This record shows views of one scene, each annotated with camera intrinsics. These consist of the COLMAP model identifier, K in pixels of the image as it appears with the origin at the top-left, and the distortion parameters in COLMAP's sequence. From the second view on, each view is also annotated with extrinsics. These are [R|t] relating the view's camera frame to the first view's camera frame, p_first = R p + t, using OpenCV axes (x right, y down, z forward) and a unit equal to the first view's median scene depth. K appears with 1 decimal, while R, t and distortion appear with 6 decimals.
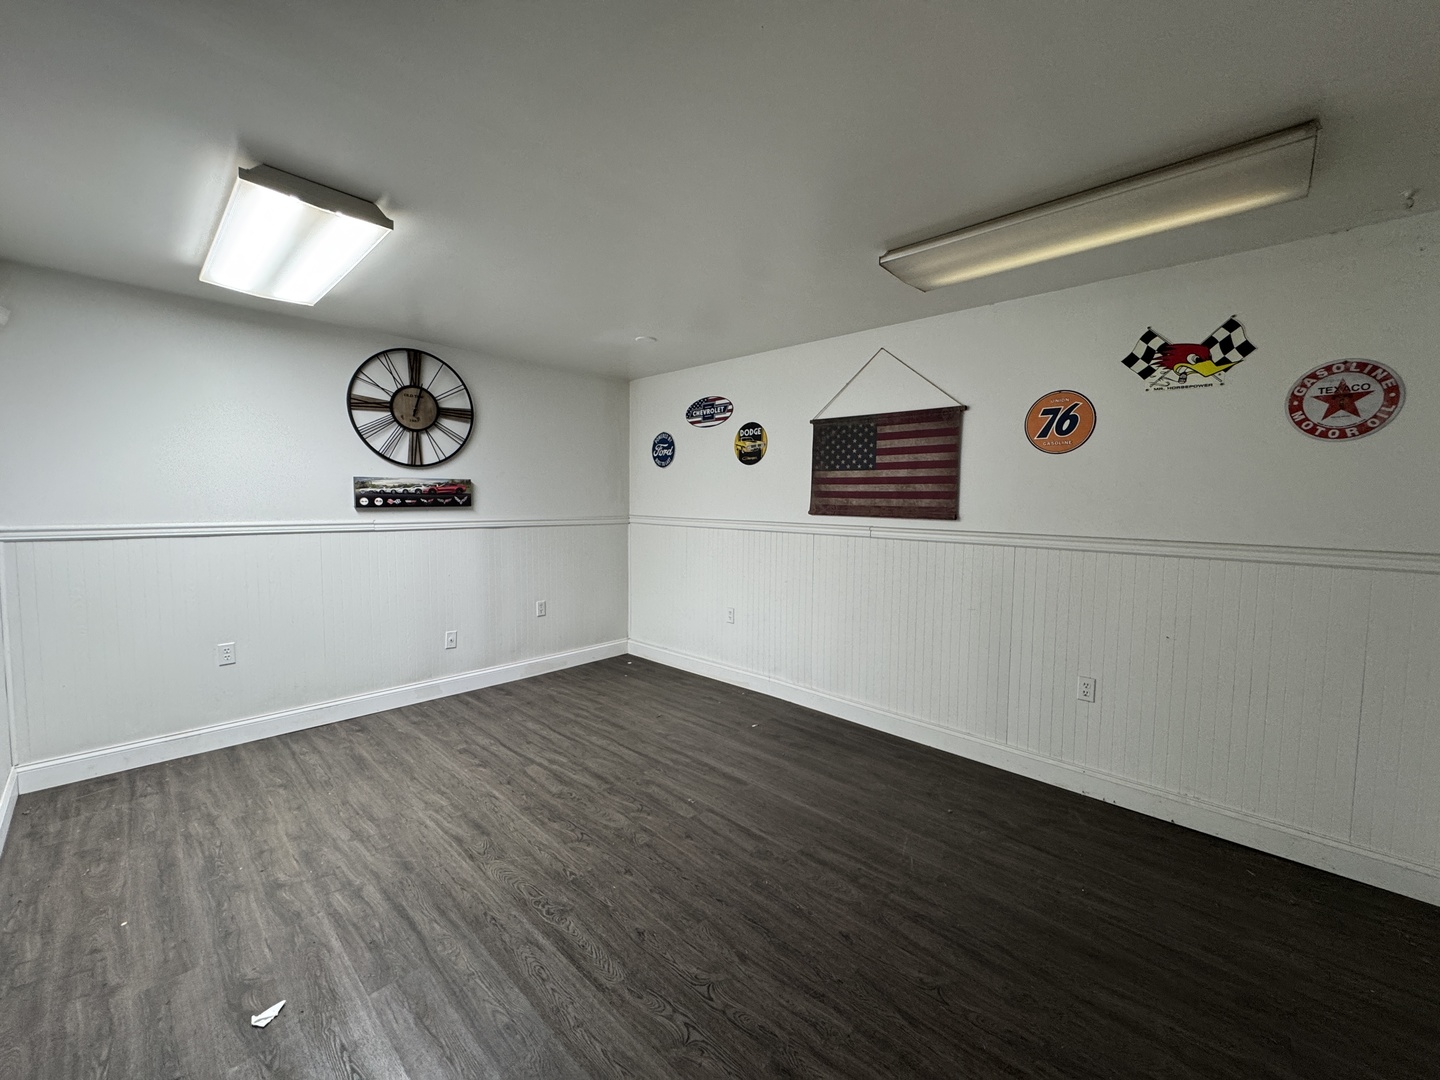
lens RADIAL K [[573.1, 0, 719.3], [0, 573.1, 539.7], [0, 0, 1]] dist [-0.002231, 0.000548]
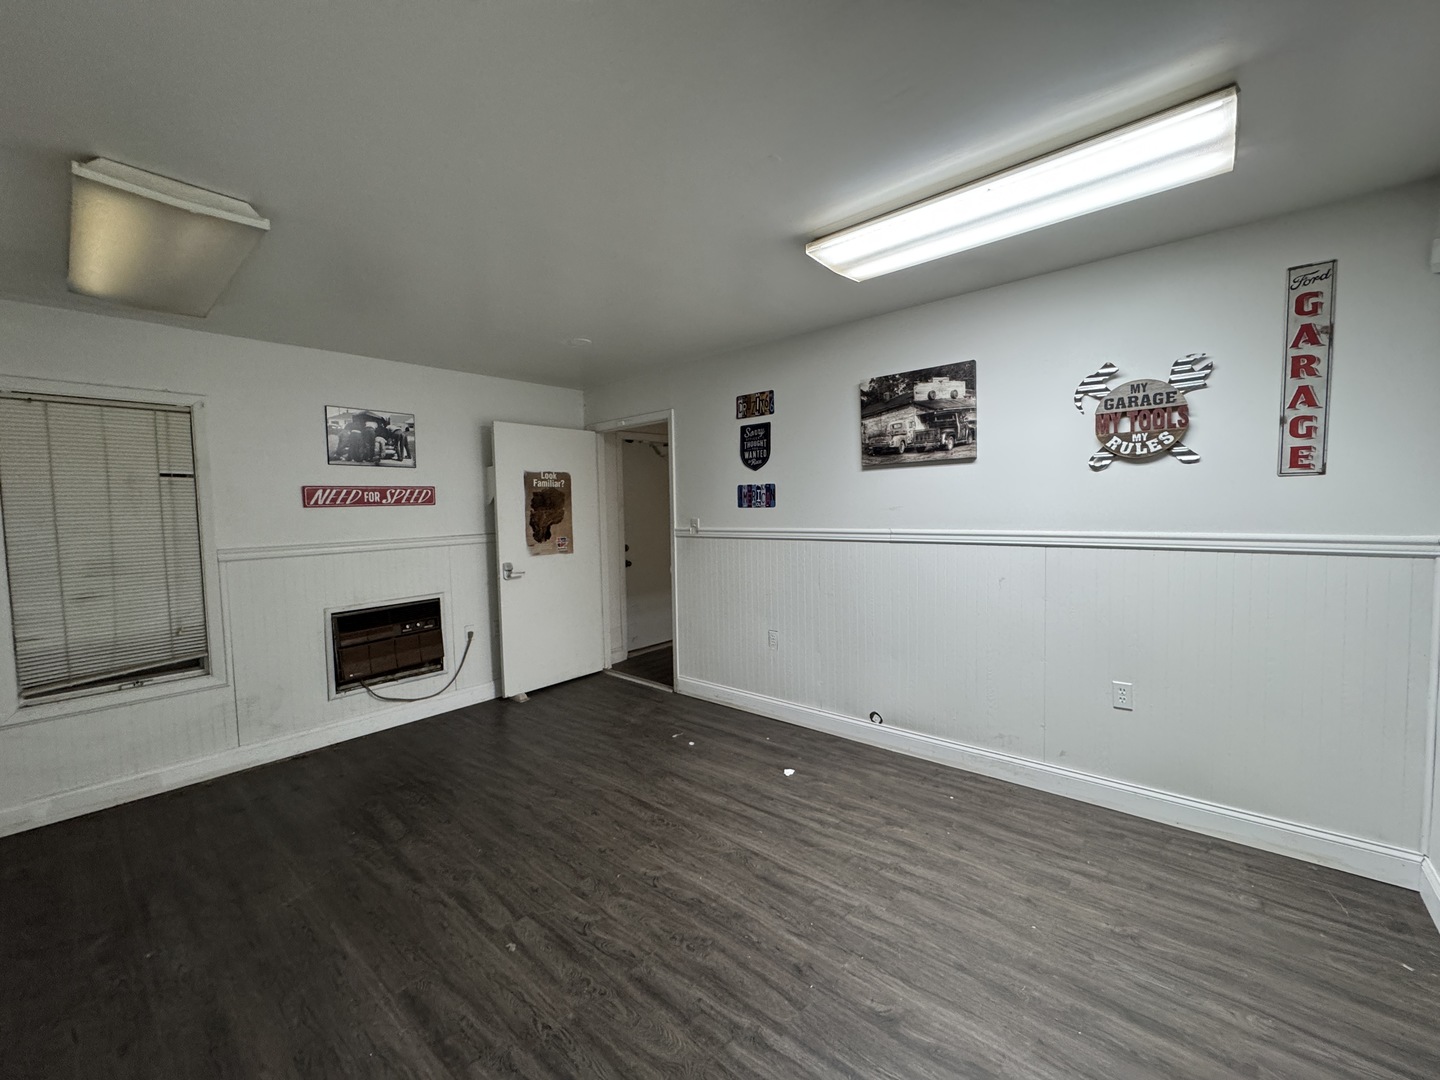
lens RADIAL K [[573.1, 0, 720.4], [0, 573.1, 540.5], [0, 0, 1]] dist [-0.002231, 0.000548]
pose [[-0.998726, 0.016790, -0.047584, -0.308675], [0.010477, 0.991465, 0.129954, -0.135253], [0.049360, 0.129290, -0.990378, 1.824466]]
